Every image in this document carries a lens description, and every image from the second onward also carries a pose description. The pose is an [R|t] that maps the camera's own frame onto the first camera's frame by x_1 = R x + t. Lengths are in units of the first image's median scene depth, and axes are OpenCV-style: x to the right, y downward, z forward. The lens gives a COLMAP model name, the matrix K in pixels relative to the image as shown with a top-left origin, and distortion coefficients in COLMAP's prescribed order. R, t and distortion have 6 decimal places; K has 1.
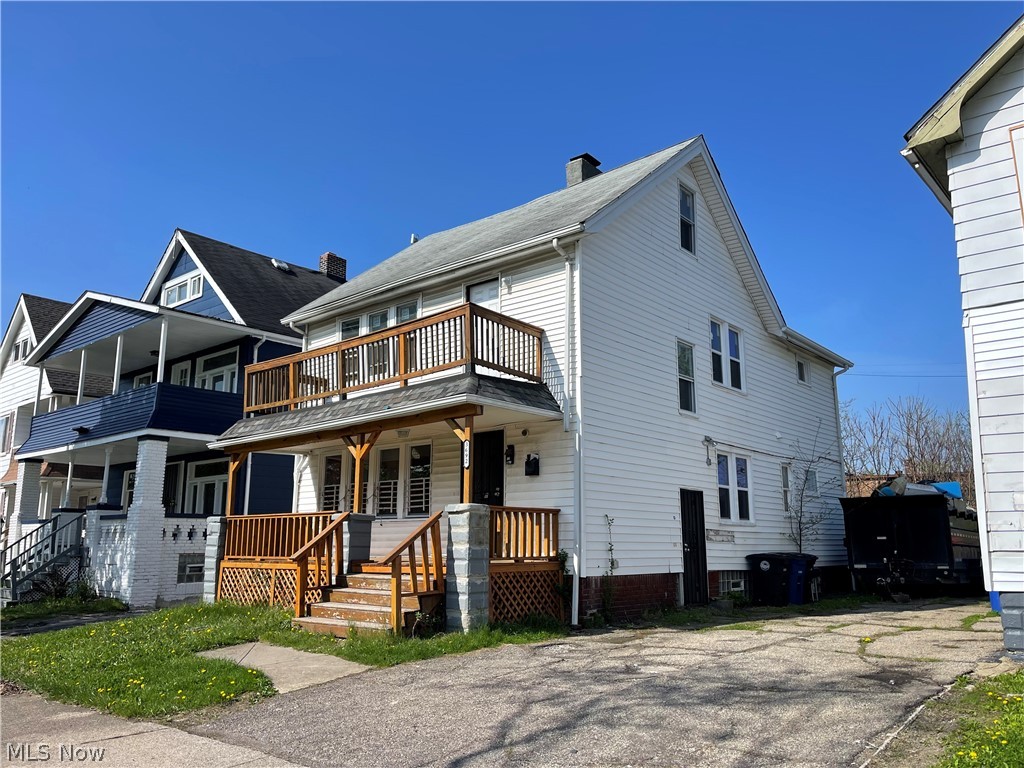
lens RADIAL K [[776.8, 0, 509.1], [0, 776.8, 380.3], [0, 0, 1]] dist [0.141290, -0.351701]
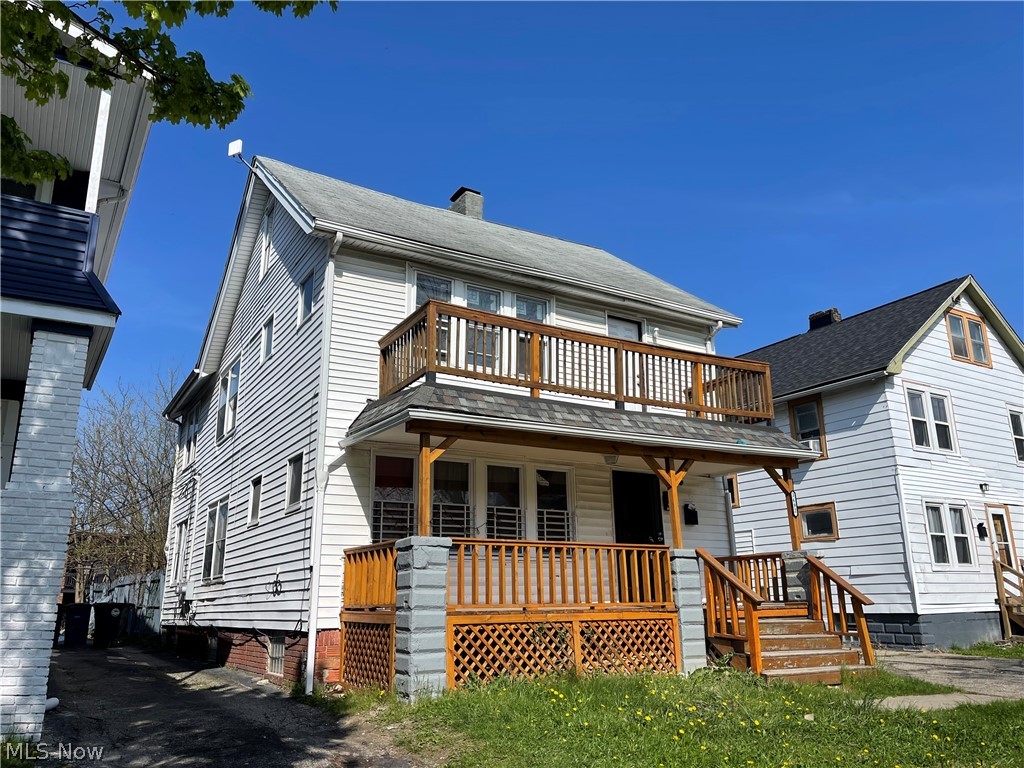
lens RADIAL K [[776.8, 0, 509.1], [0, 776.8, 380.3], [0, 0, 1]] dist [0.141290, -0.351701]
pose [[0.306098, 0.257931, 0.916393, -0.938908], [-0.180240, 0.960889, -0.210251, 0.177149], [-0.934782, -0.100813, 0.340616, 0.776891]]
